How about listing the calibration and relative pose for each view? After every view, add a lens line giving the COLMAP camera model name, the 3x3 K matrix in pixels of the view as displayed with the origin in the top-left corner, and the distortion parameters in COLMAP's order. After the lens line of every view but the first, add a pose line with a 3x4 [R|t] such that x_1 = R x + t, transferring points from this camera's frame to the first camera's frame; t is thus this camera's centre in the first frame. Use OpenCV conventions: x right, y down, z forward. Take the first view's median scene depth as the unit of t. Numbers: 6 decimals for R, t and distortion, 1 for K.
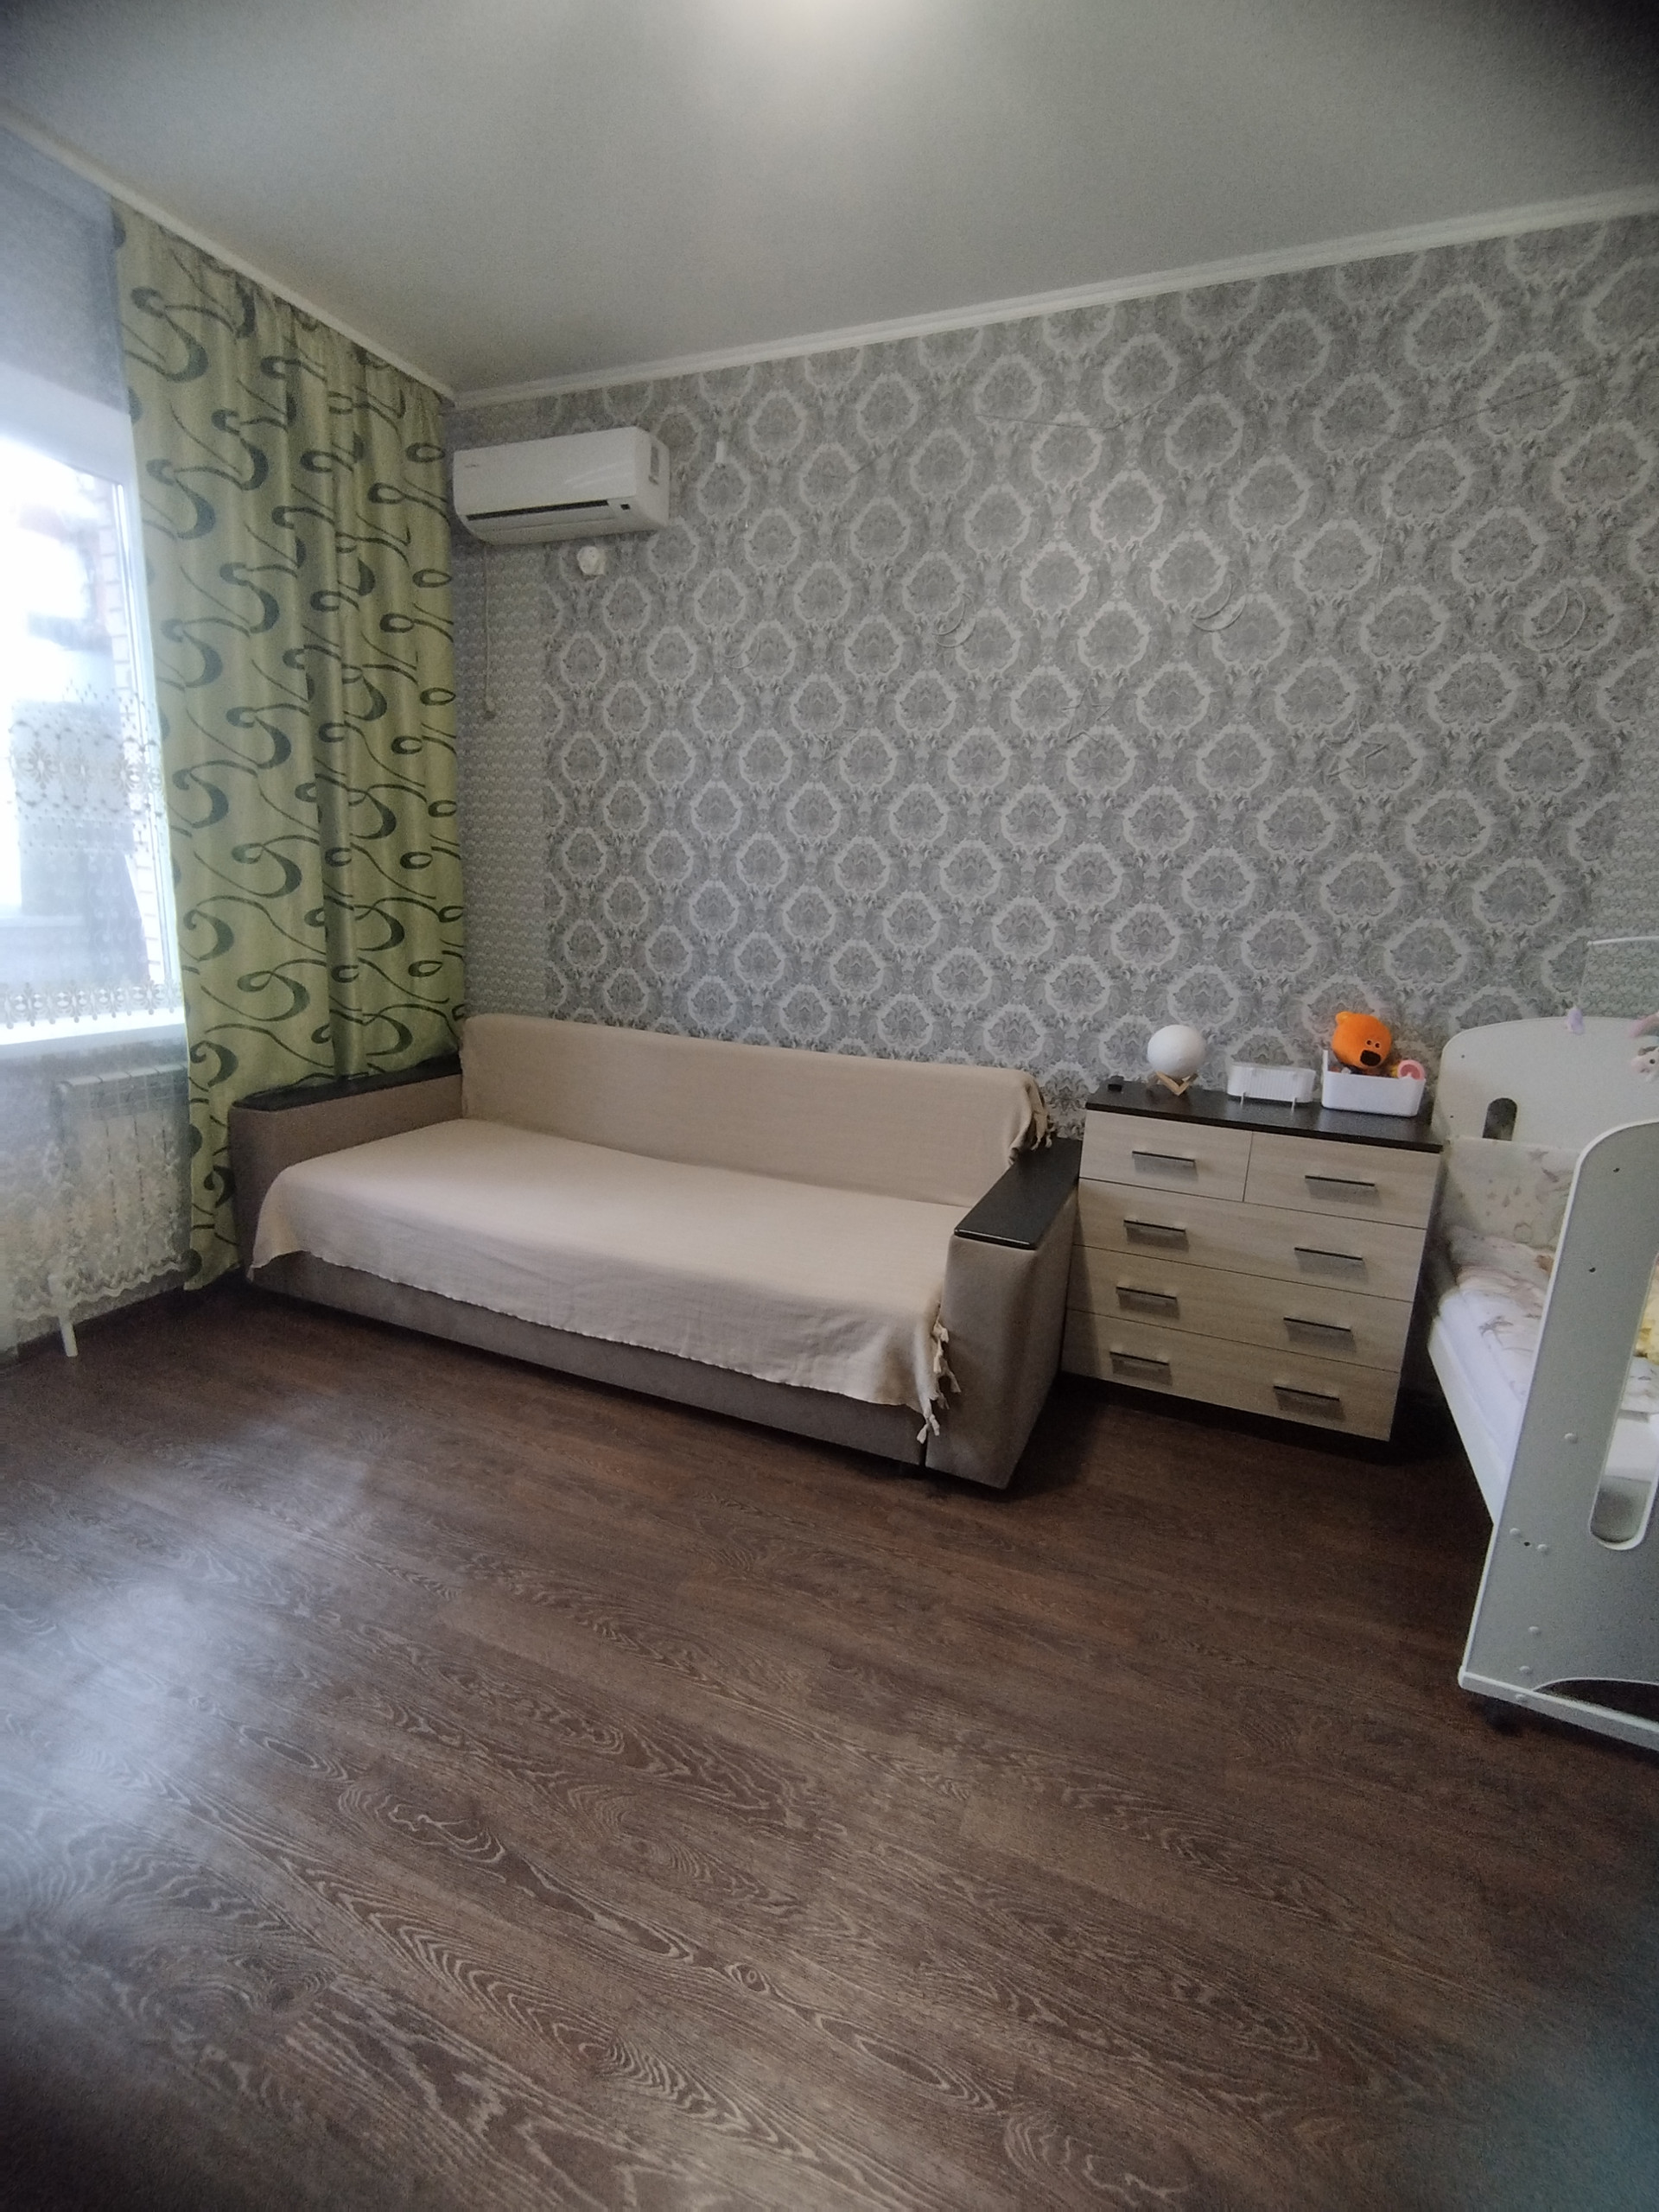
lens RADIAL K [[1025.2, 0, 839.9], [0, 1025.2, 1110.9], [0, 0, 1]] dist [0.002448, 0.002398]
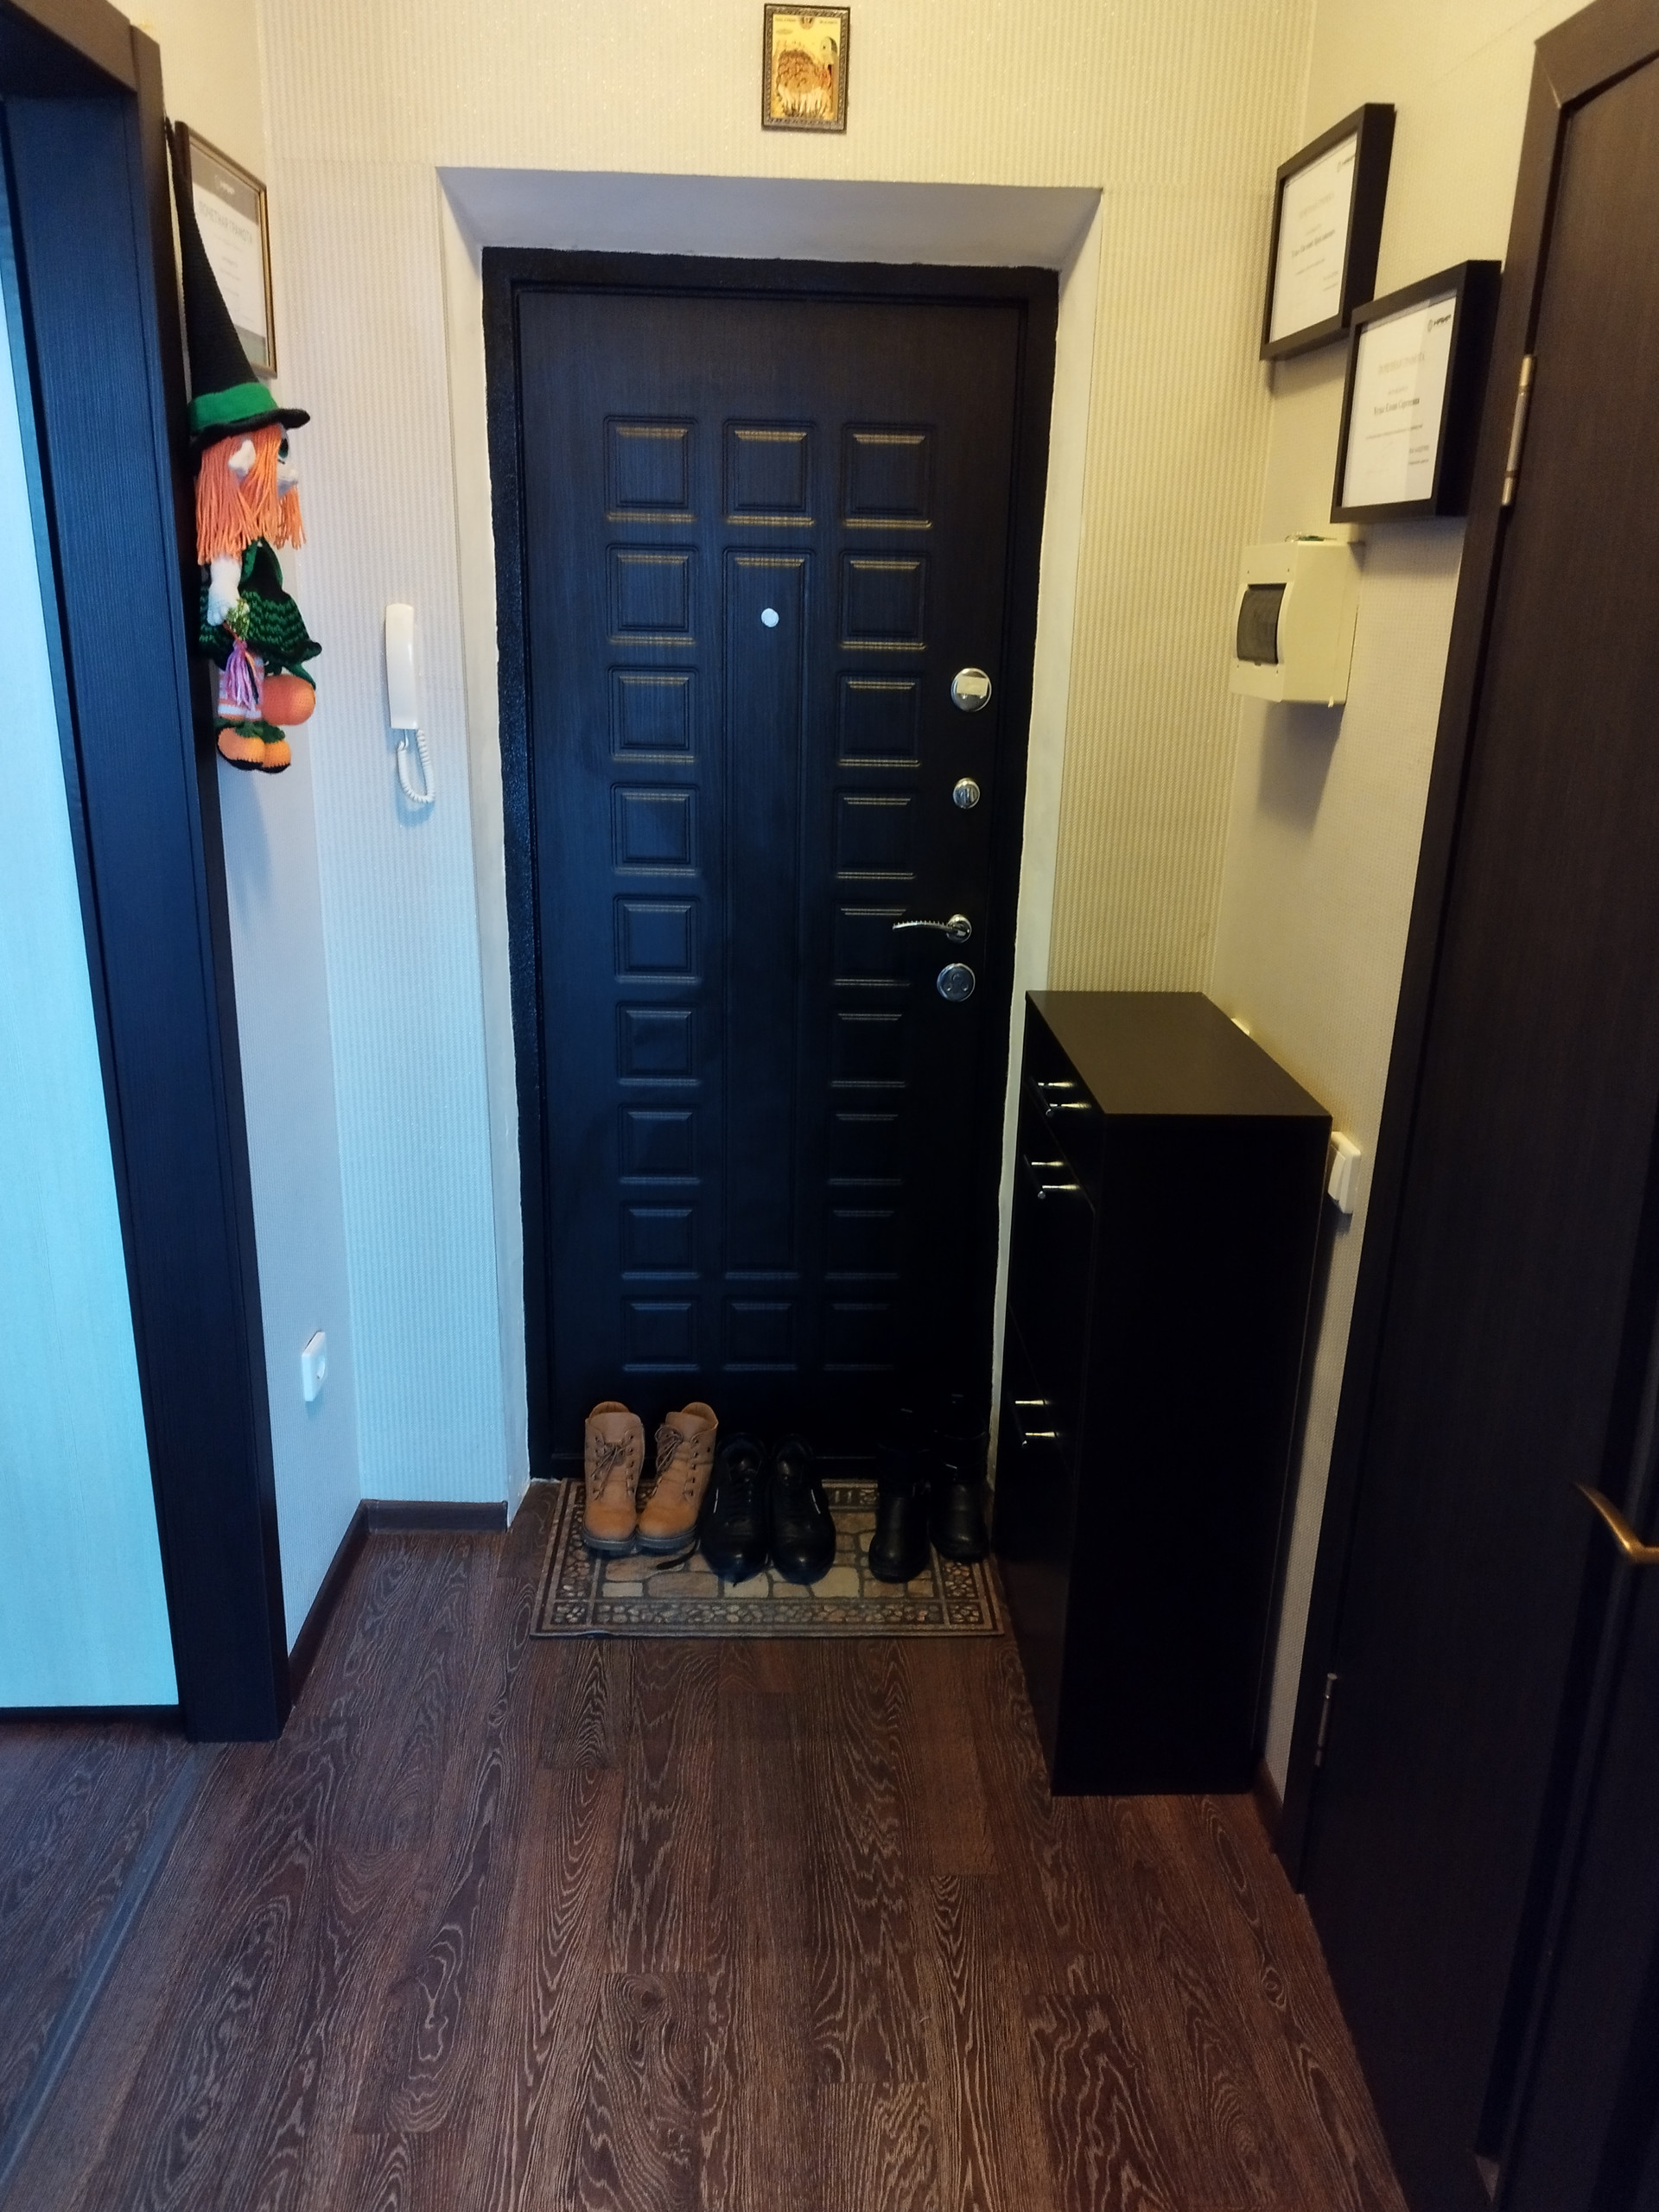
lens RADIAL K [[1607.6, 0, 833.3], [0, 1607.6, 1103.8], [0, 0, 1]] dist [0.010682, 0.004155]
pose [[-0.429830, -0.329437, 0.840665, -0.845628], [0.167351, 0.885862, 0.432715, -0.265772], [-0.887265, 0.326680, -0.325638, 0.561769]]
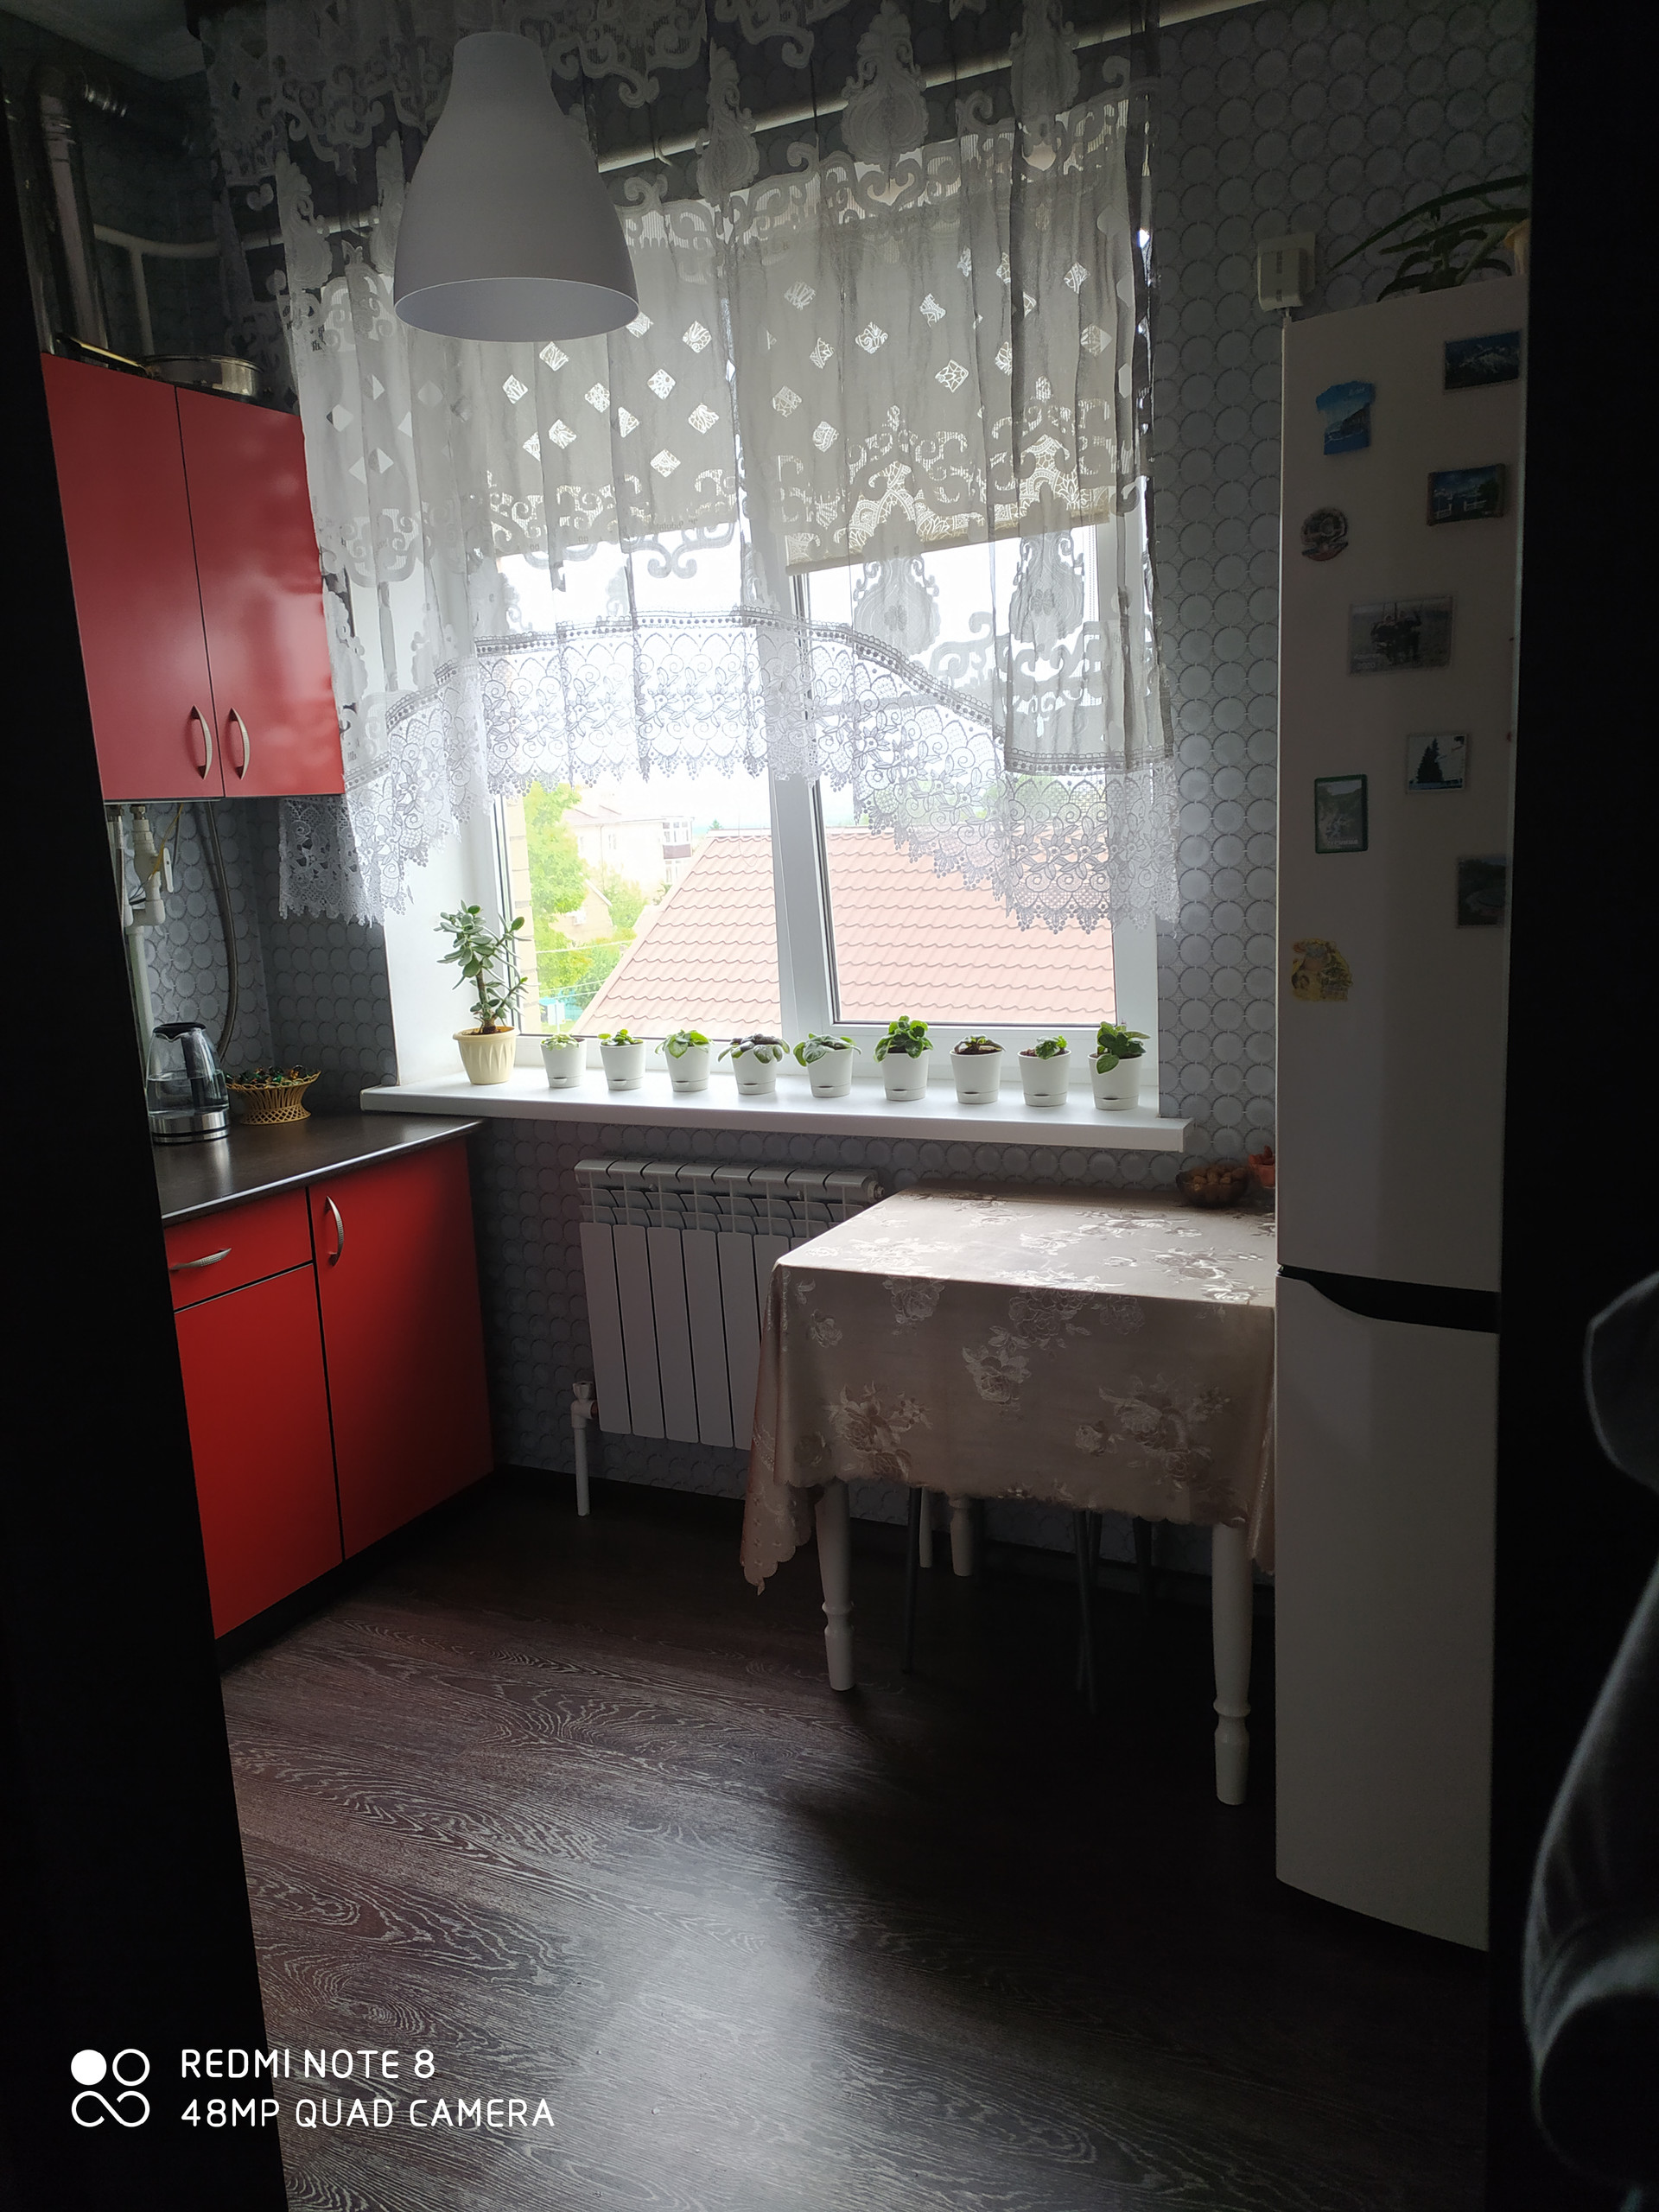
lens RADIAL K [[1701.0, 0, 825.2], [0, 1701.0, 1109.7], [0, 0, 1]] dist [-0.011866, 0.009548]
pose [[0.992710, -0.091163, -0.078841, 0.224992], [0.088288, 0.995322, -0.039222, 0.042044], [0.082048, 0.031976, 0.996115, -0.236569]]
